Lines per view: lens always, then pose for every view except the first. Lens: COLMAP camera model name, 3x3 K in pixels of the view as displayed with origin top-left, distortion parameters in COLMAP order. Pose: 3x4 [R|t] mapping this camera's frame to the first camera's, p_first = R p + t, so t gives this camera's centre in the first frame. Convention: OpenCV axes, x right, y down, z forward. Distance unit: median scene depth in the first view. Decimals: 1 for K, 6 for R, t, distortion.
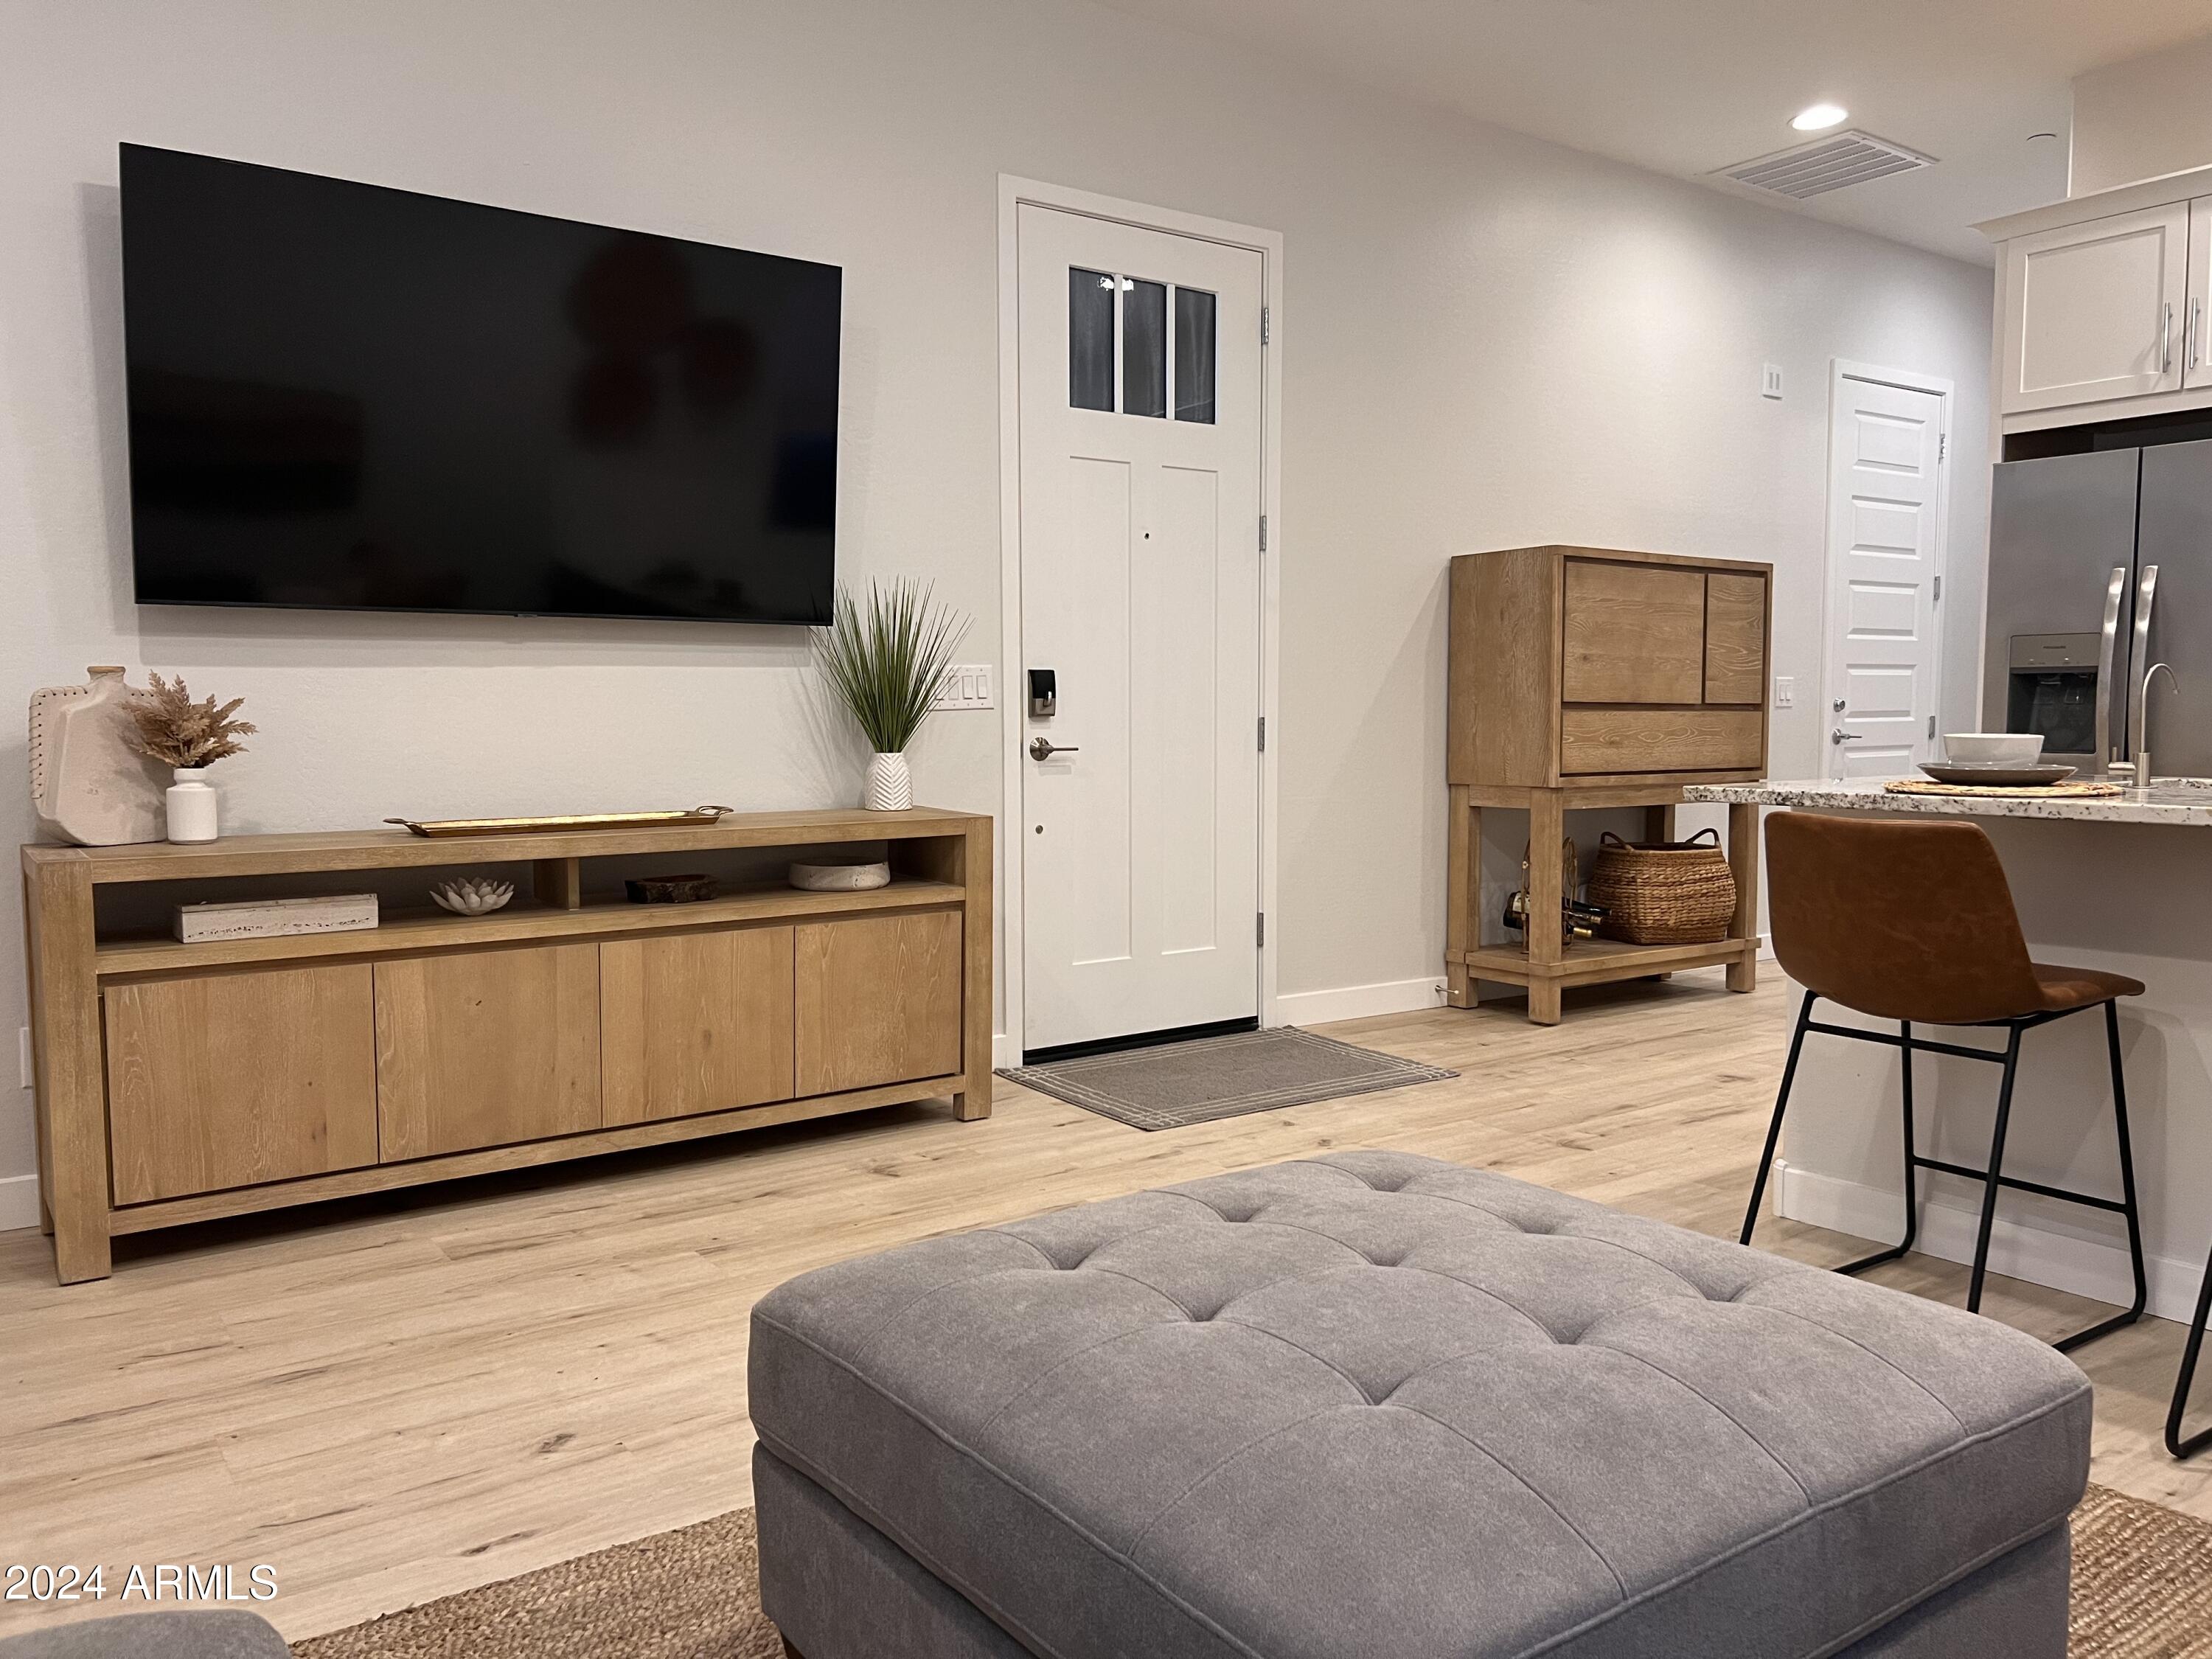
lens RADIAL K [[1664.0, 0, 1088.3], [0, 1664.0, 831.0], [0, 0, 1]] dist [0.045713, -0.048071]
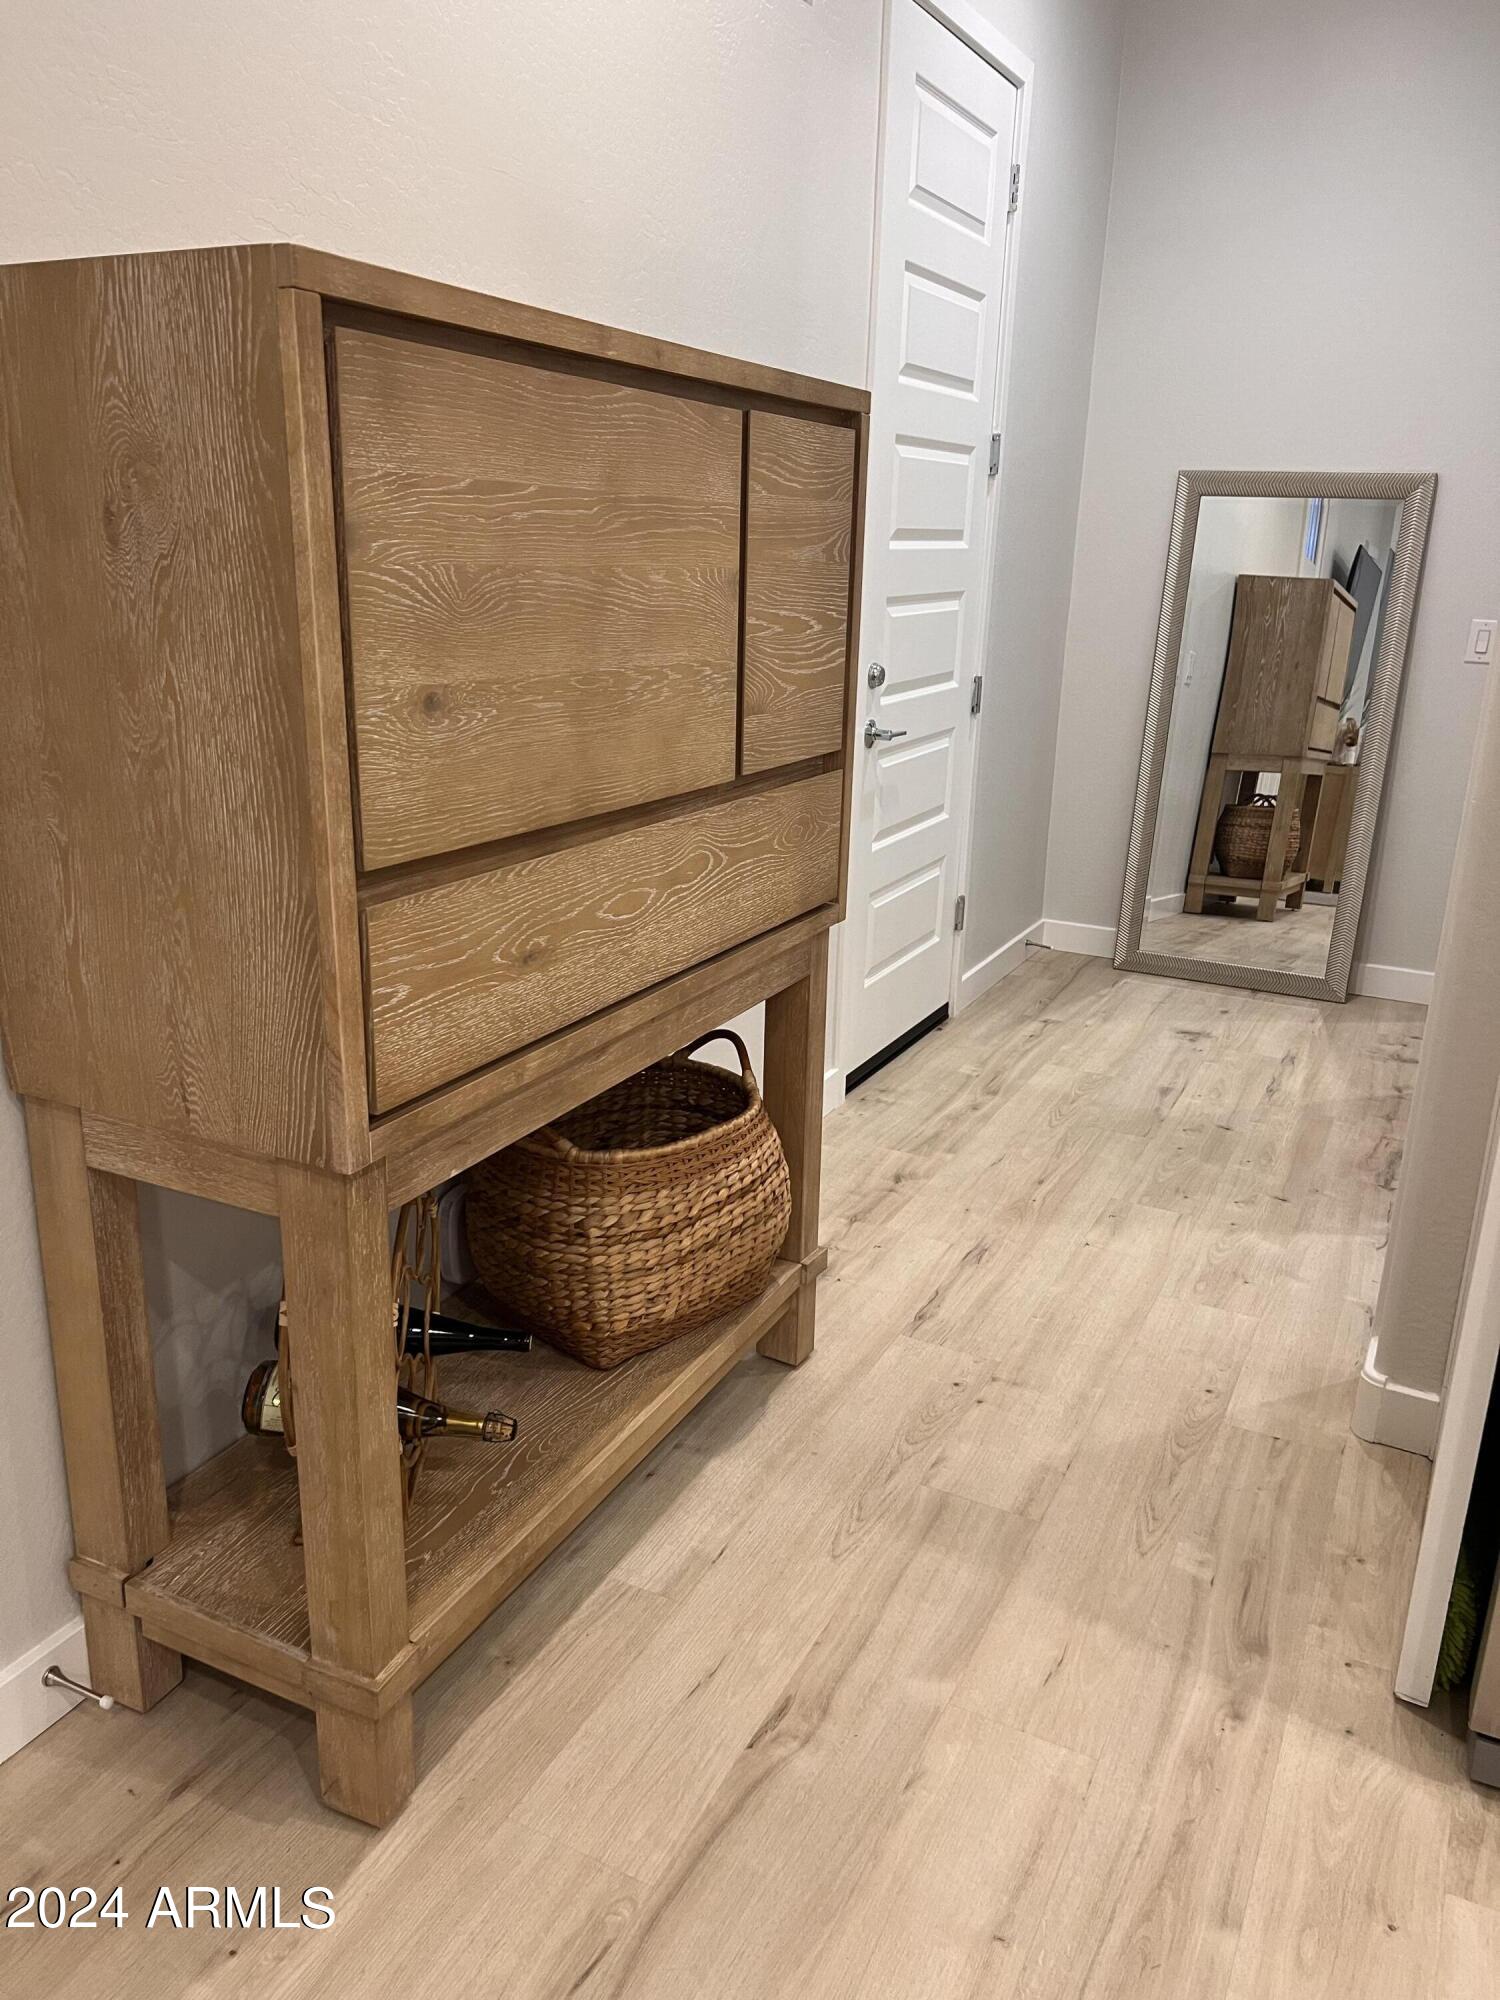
lens RADIAL K [[1504.5, 0, 751.0], [0, 1504.5, 1014.2], [0, 0, 1]] dist [0.045713, -0.048071]
pose [[0.880369, -0.119373, 0.459021, 0.276991], [0.005157, 0.970160, 0.242409, -0.142971], [-0.474261, -0.211042, 0.854715, 0.930872]]
